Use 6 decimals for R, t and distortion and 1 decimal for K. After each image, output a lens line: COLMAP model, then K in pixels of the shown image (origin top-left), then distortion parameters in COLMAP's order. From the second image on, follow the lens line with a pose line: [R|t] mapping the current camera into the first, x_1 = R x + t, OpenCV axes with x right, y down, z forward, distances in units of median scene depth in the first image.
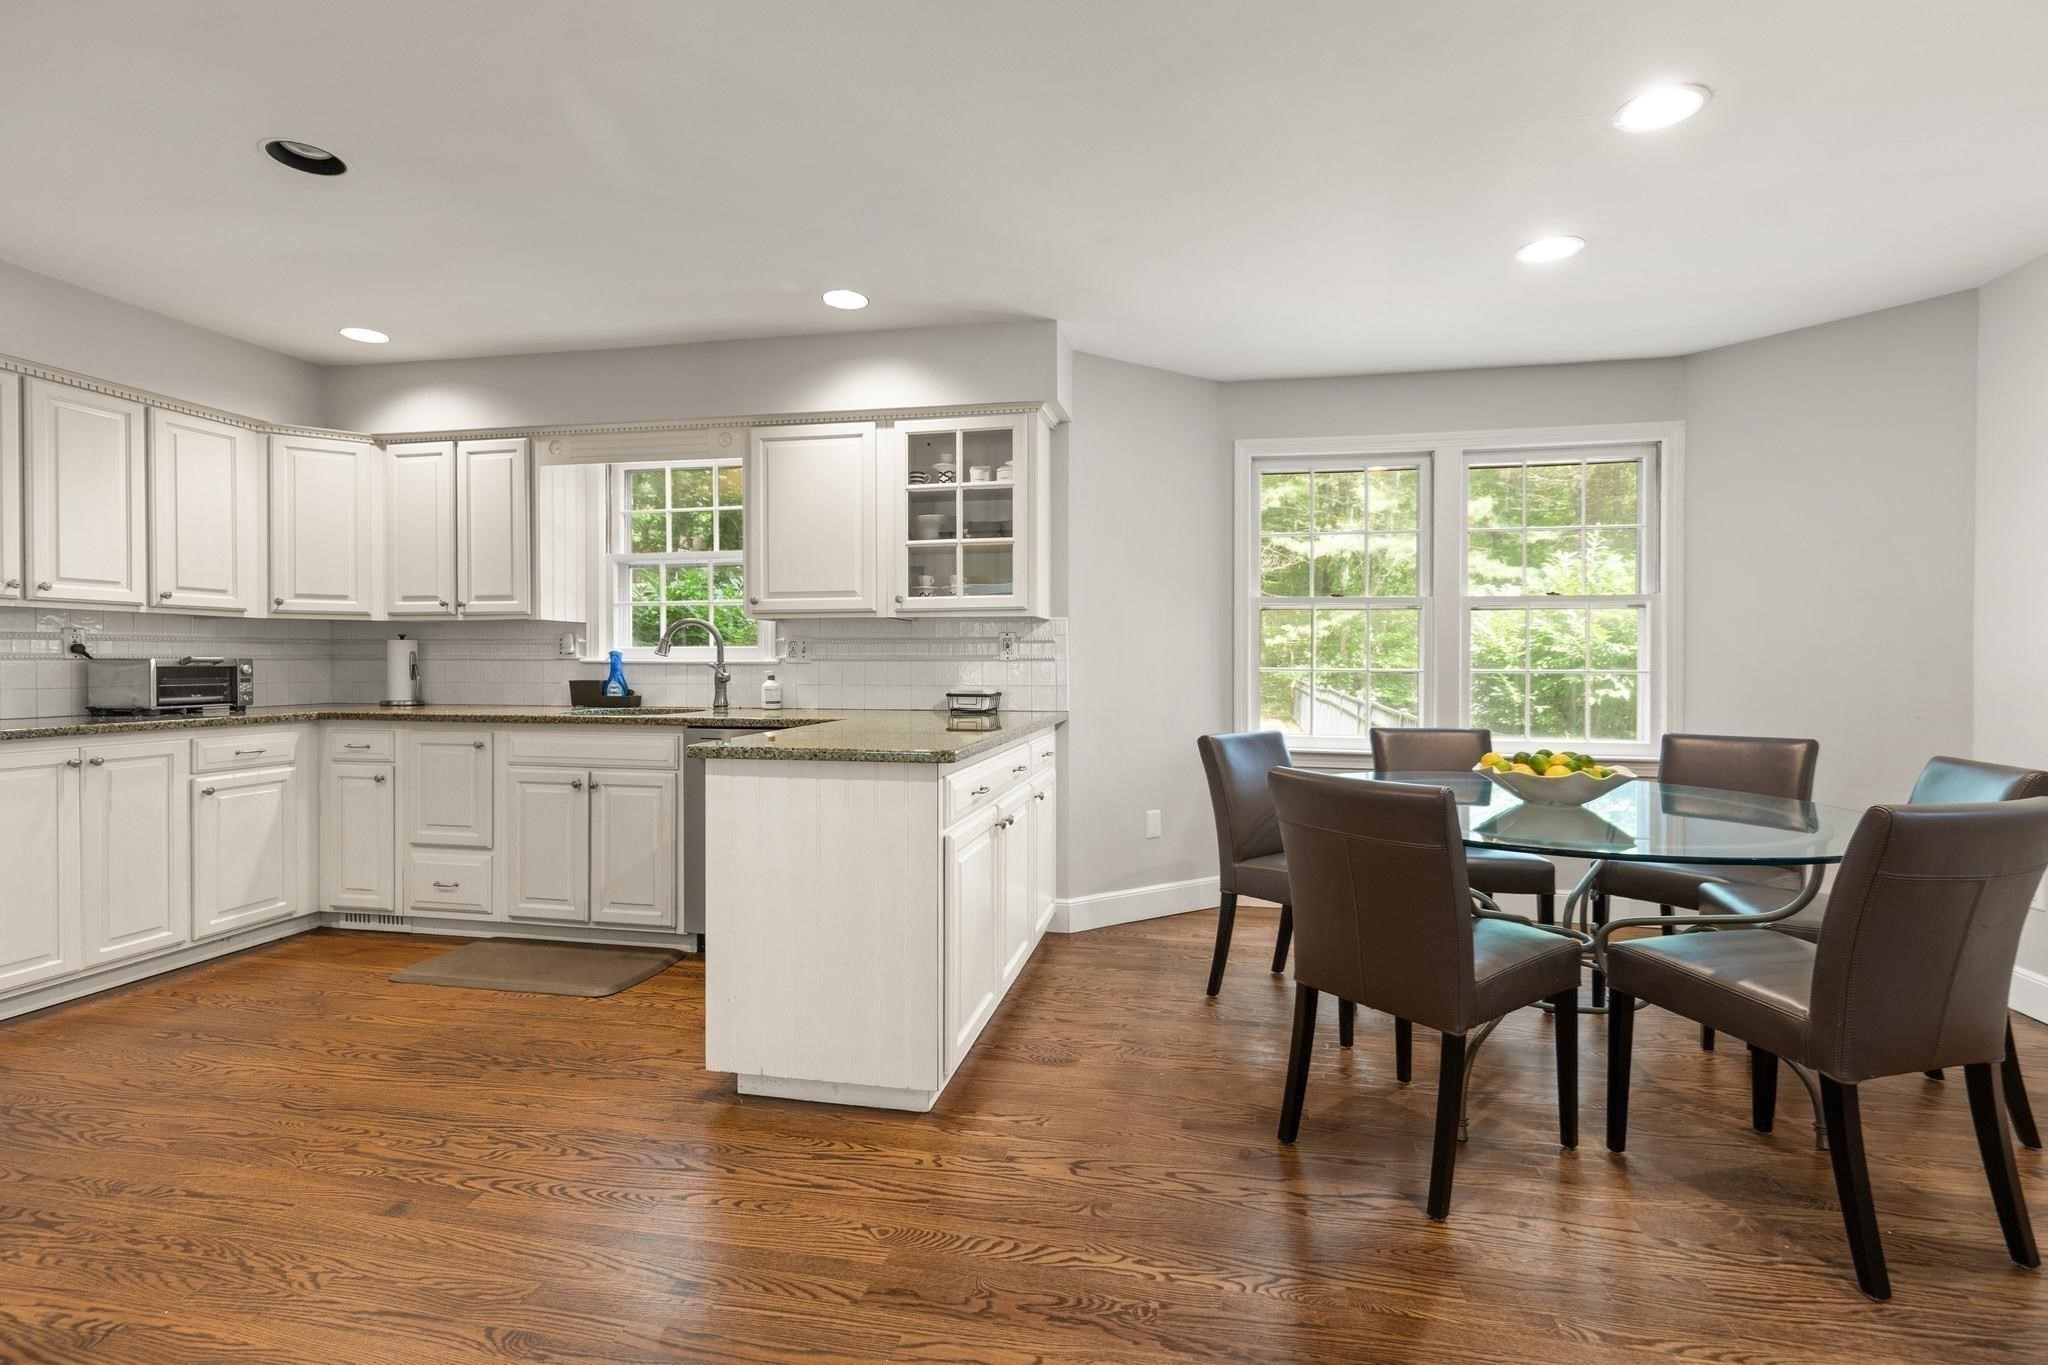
lens RADIAL K [[929.8, 0, 1031.2], [0, 929.8, 668.0], [0, 0, 1]] dist [0.010407, -0.000273]
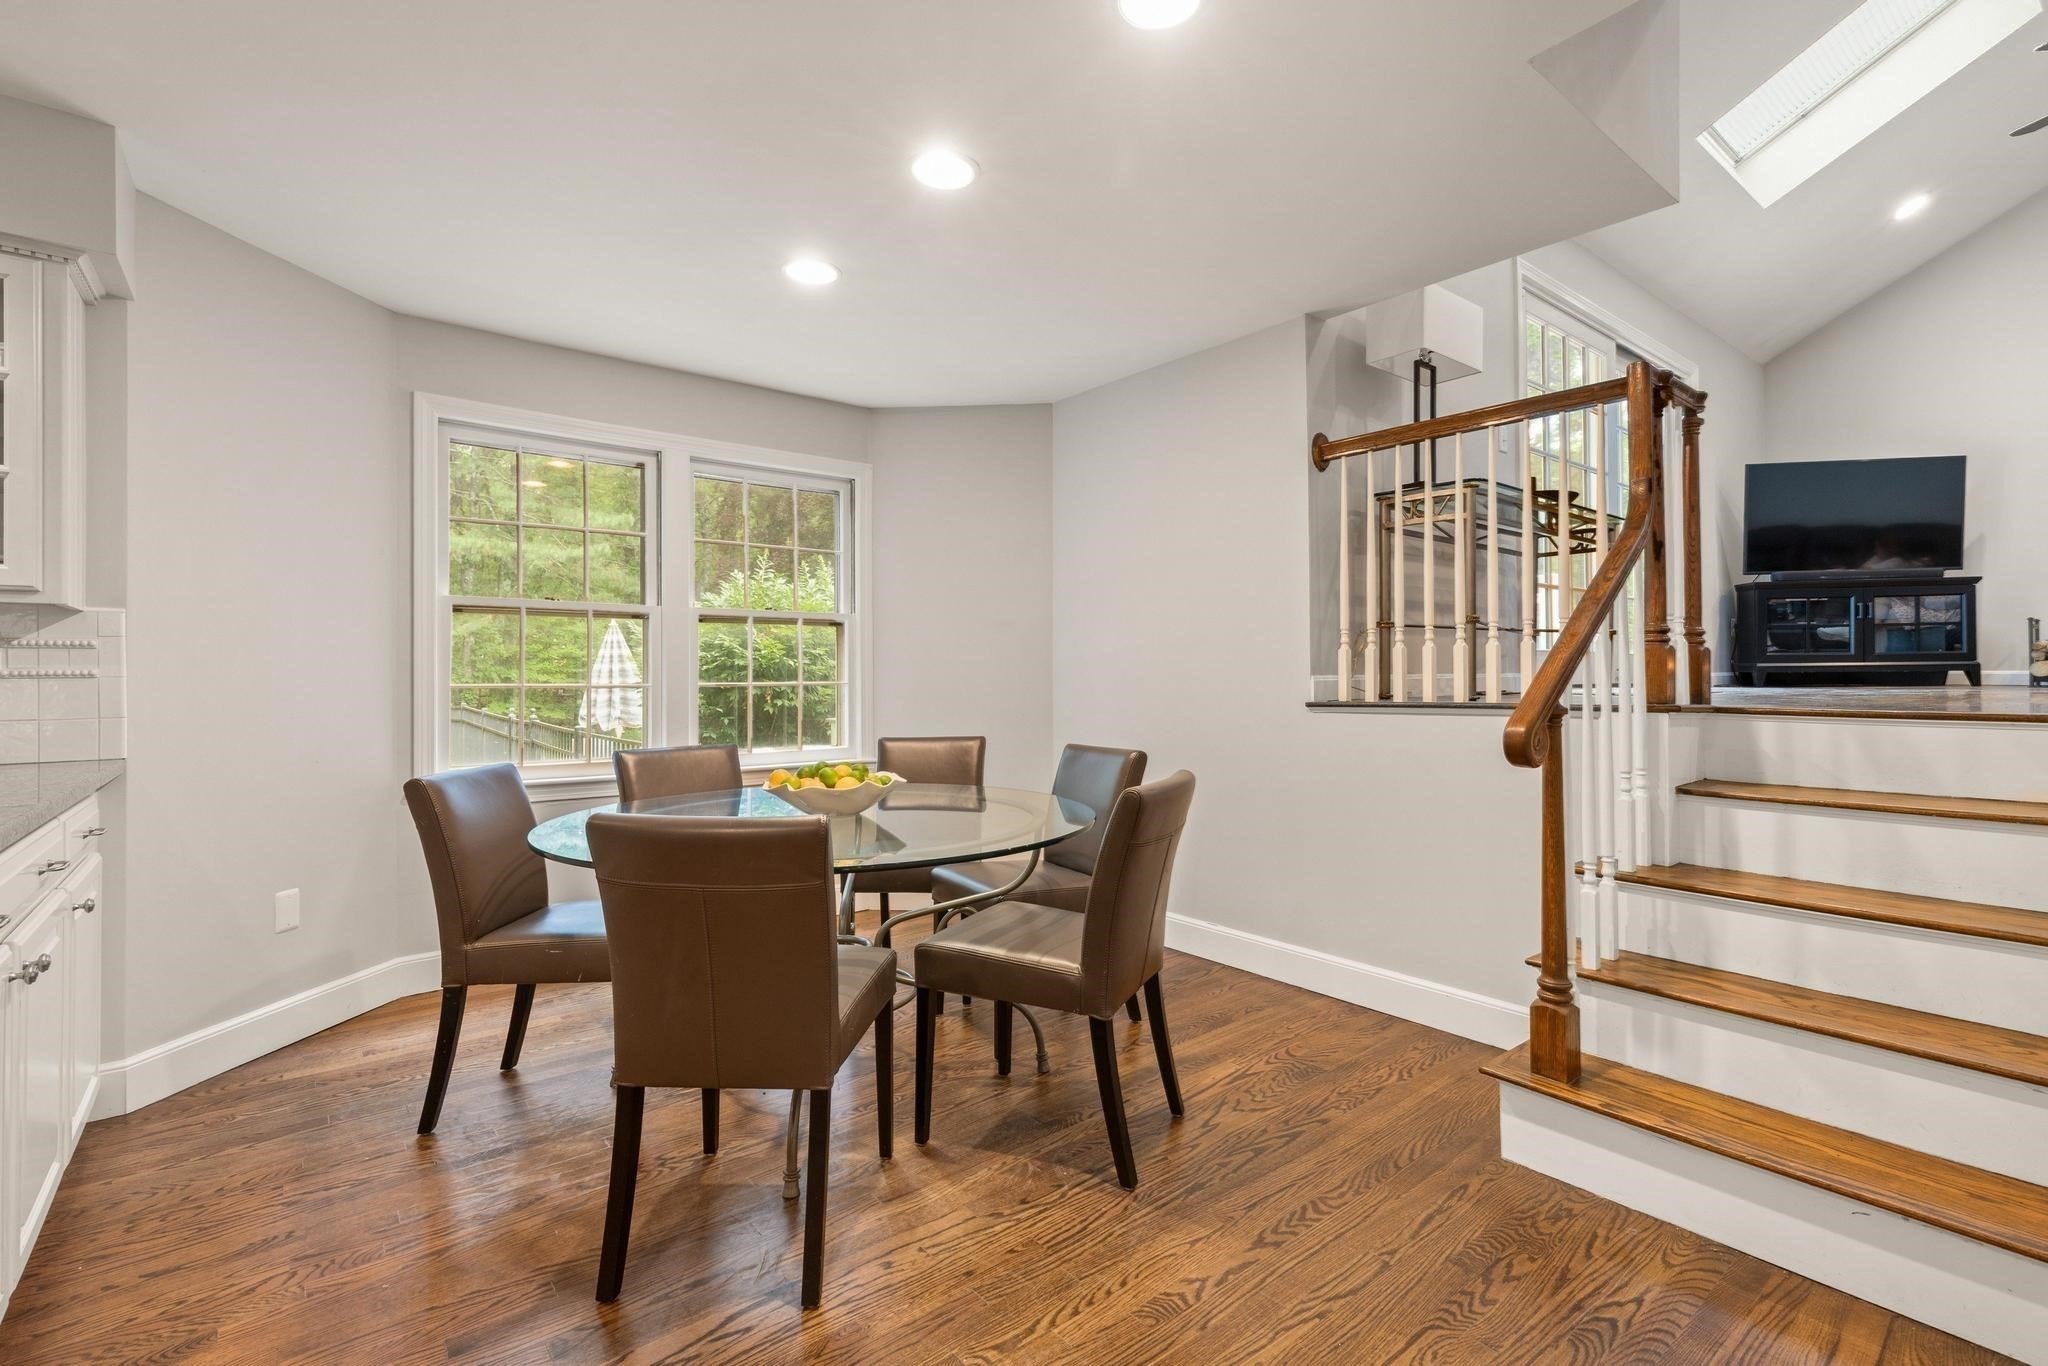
lens RADIAL K [[929.8, 0, 1031.2], [0, 929.8, 668.5], [0, 0, 1]] dist [0.010407, -0.000273]
pose [[0.642802, 0.000131, 0.766033, -0.055944], [0.010642, 0.999902, -0.009100, -0.002001], [-0.765959, 0.014002, 0.642737, 0.133718]]
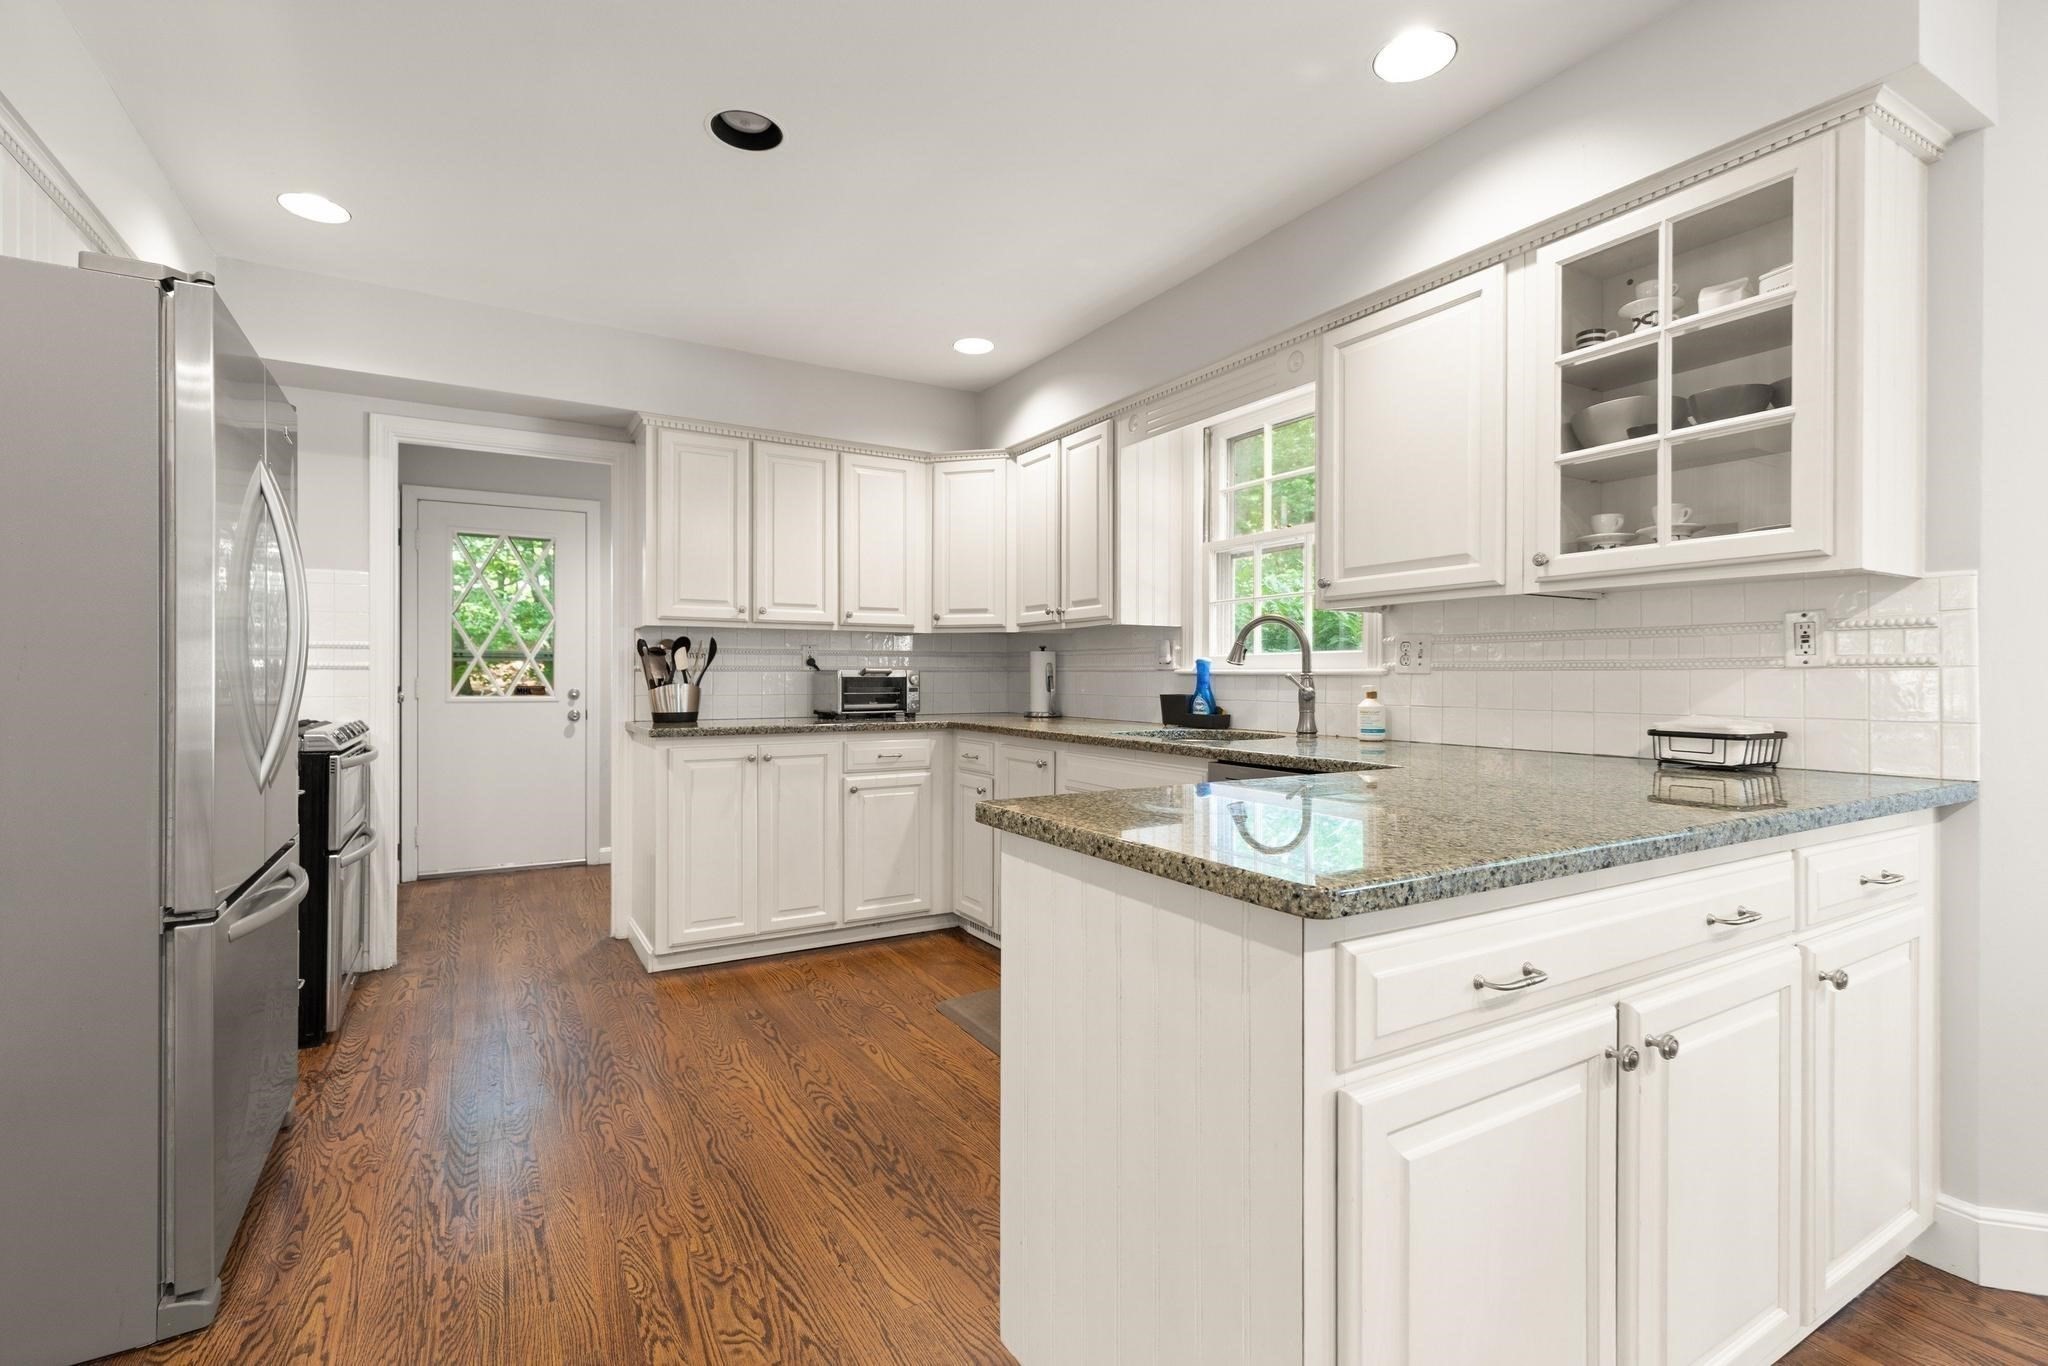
lens RADIAL K [[927.2, 0, 1046.5], [0, 927.2, 678.7], [0, 0, 1]] dist [0.005189, -0.000271]
pose [[0.670097, 0.002359, -0.742270, 0.075690], [-0.005927, 0.999980, -0.002173, 0.001496], [0.742250, 0.005855, 0.670097, 0.393474]]
